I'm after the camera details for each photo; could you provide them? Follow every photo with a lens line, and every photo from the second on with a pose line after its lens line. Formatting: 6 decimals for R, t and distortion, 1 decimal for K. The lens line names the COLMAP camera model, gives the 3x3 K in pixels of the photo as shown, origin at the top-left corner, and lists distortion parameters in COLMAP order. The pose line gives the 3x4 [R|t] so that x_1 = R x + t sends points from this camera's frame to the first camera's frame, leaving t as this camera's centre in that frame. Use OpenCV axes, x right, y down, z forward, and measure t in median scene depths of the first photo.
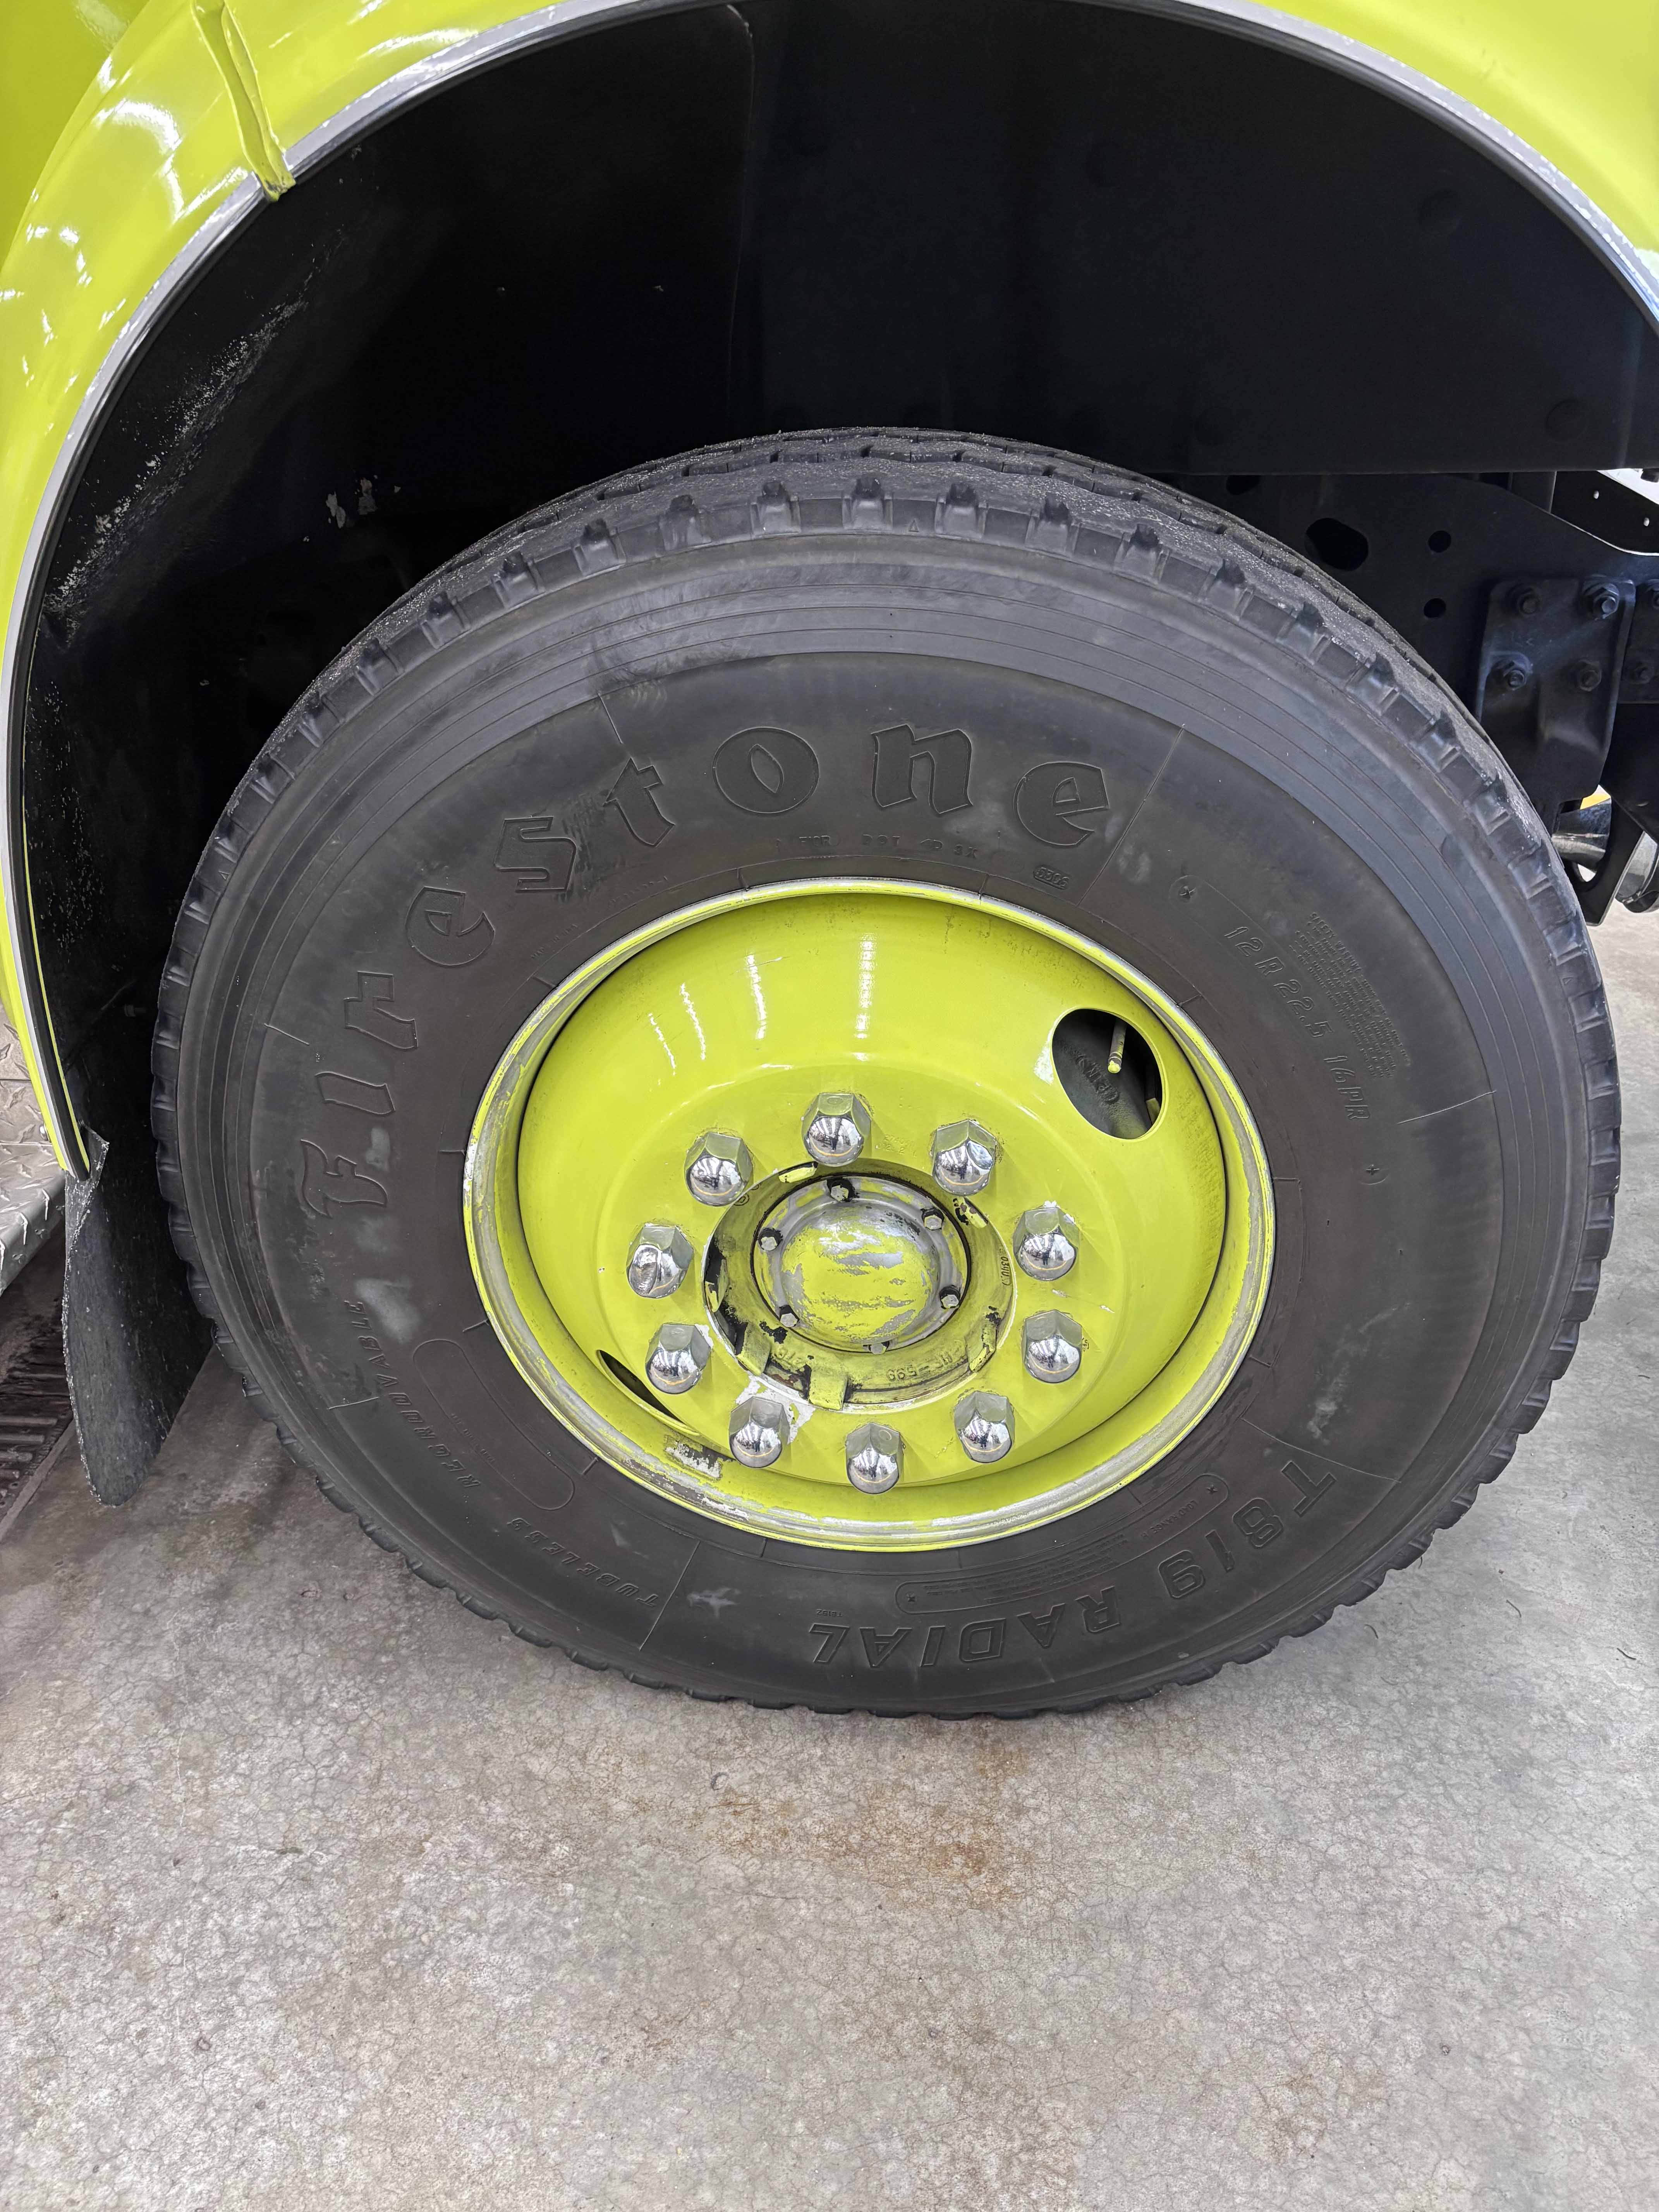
lens RADIAL K [[1598.1, 0, 829.5], [0, 1598.1, 1106.0], [0, 0, 1]] dist [0.051888, -0.051377]
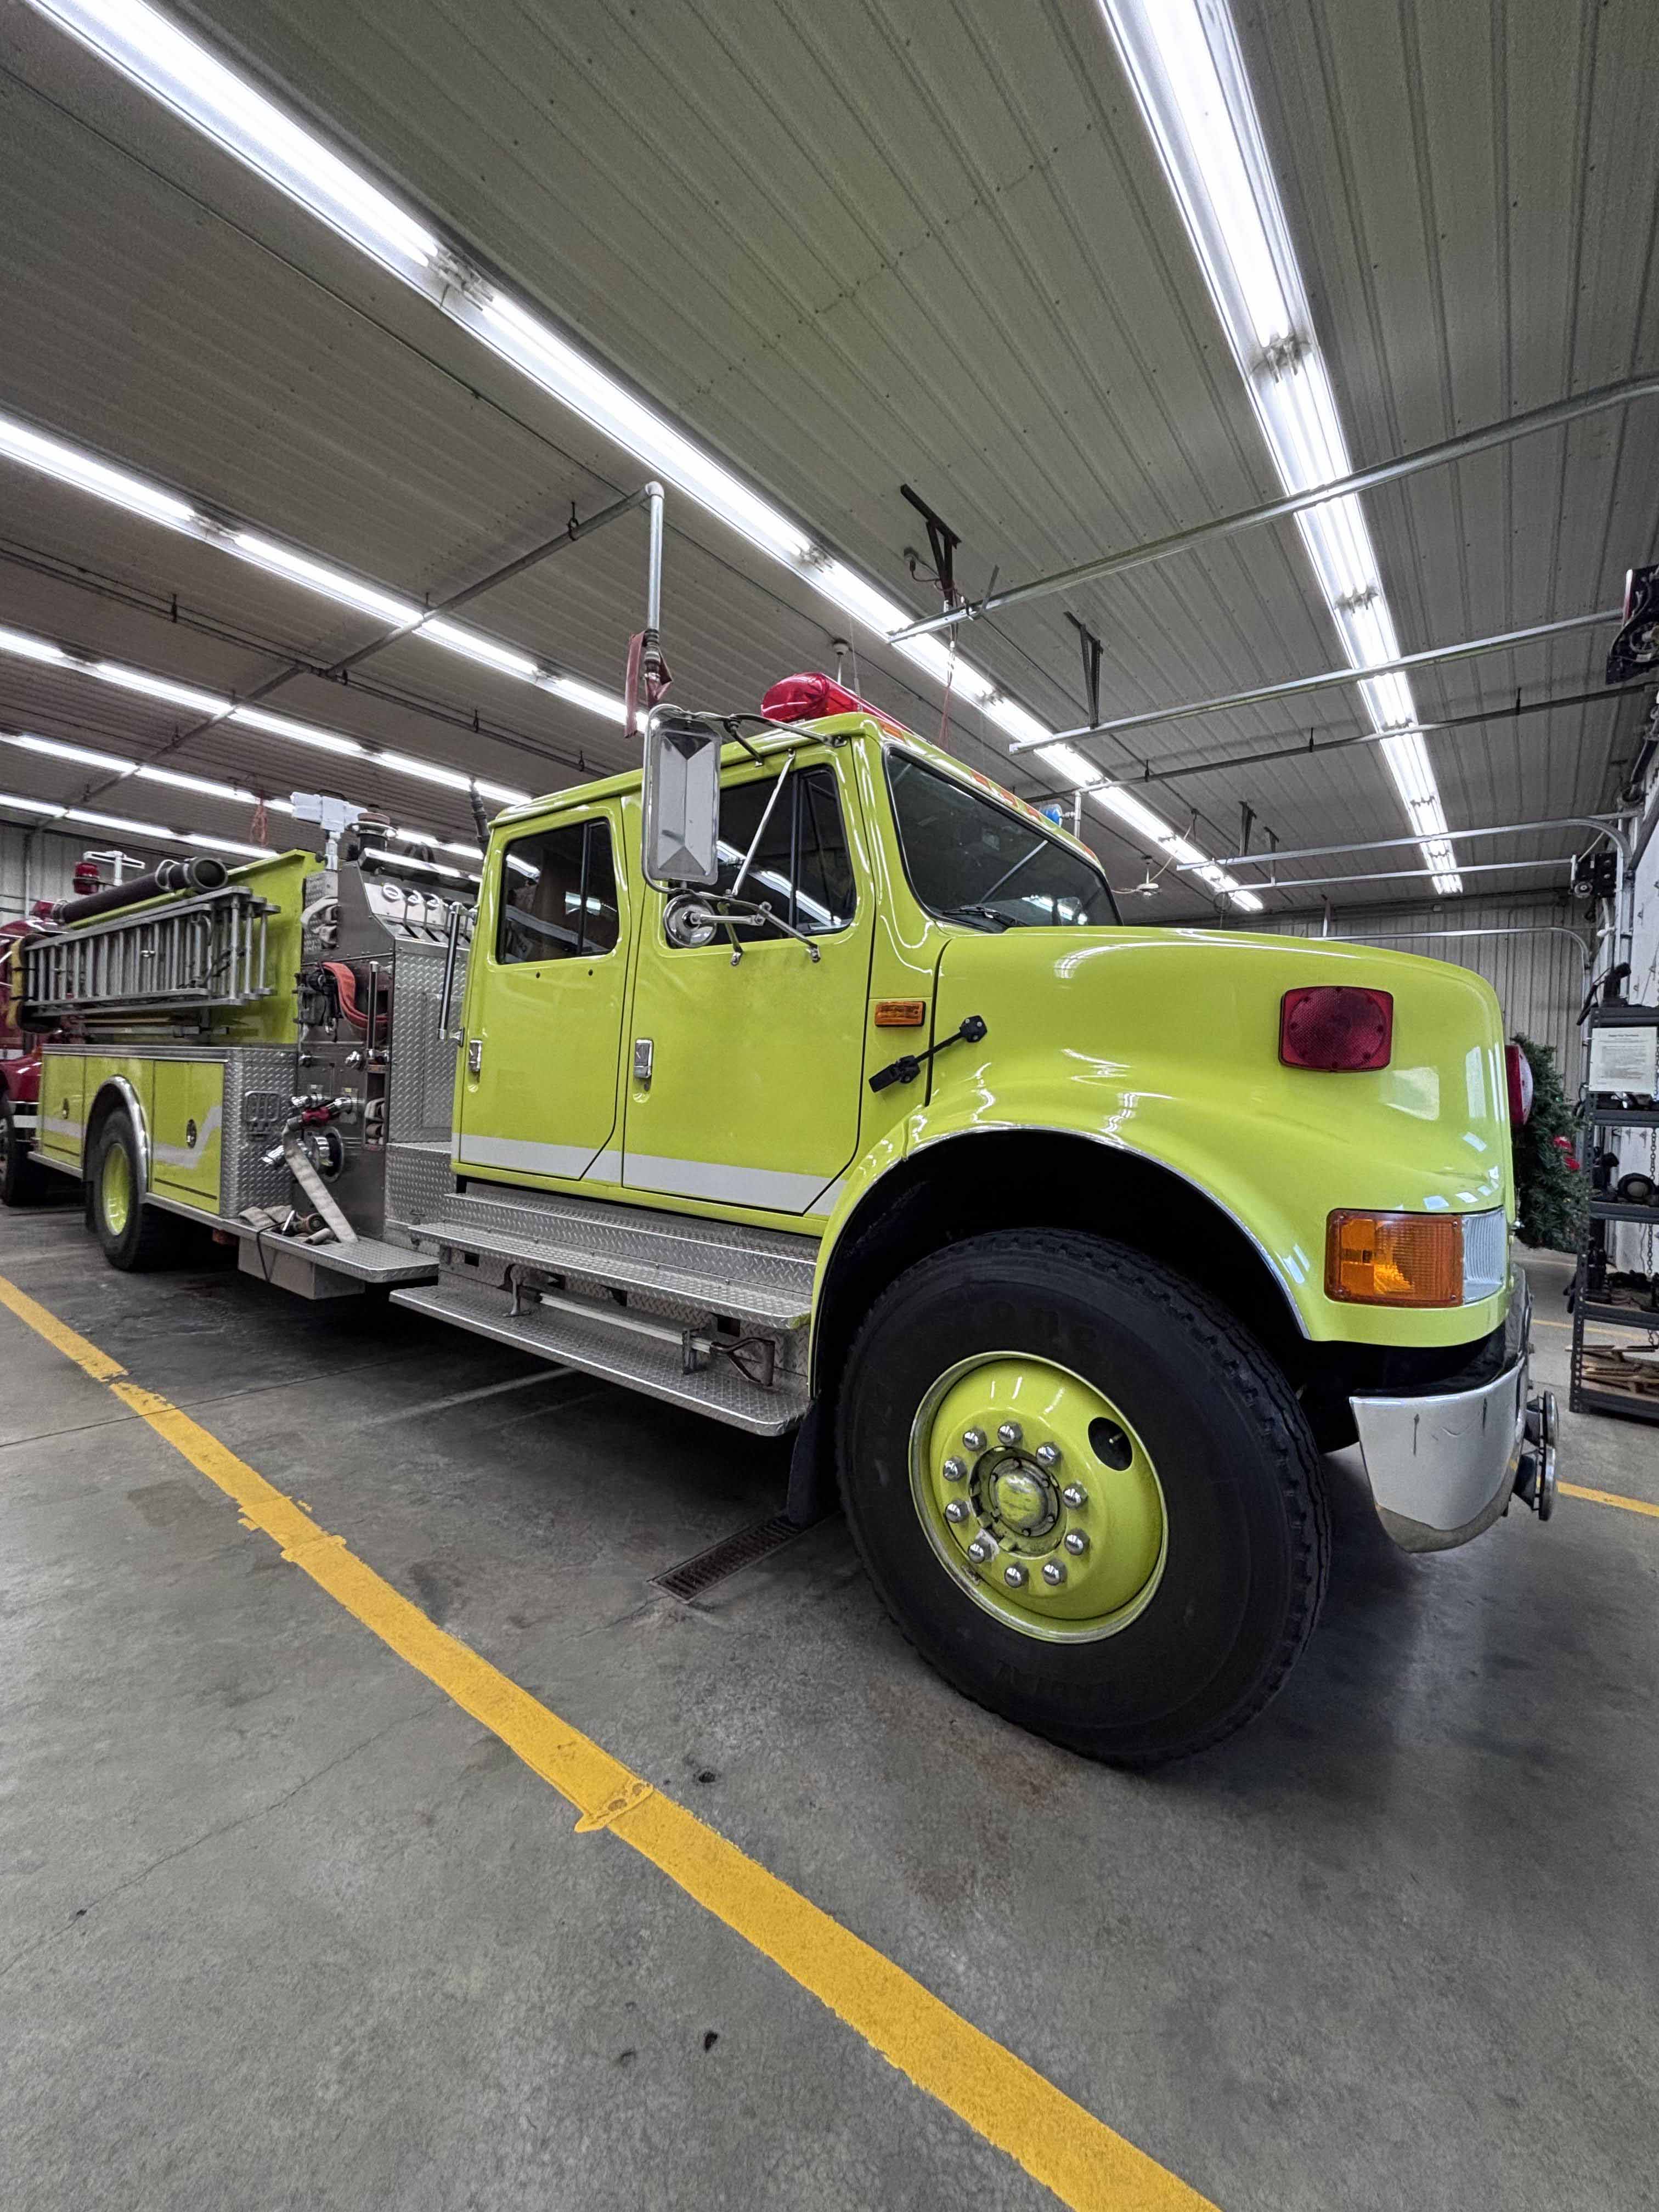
lens RADIAL K [[882.0, 0, 829.5], [0, 882.0, 1106.0], [0, 0, 1]] dist [-0.001126, -0.000270]
pose [[0.825843, 0.045404, -0.562069, 0.585416], [-0.309462, 0.869738, -0.384432, 0.205933], [0.471398, 0.491420, 0.732319, -0.656133]]
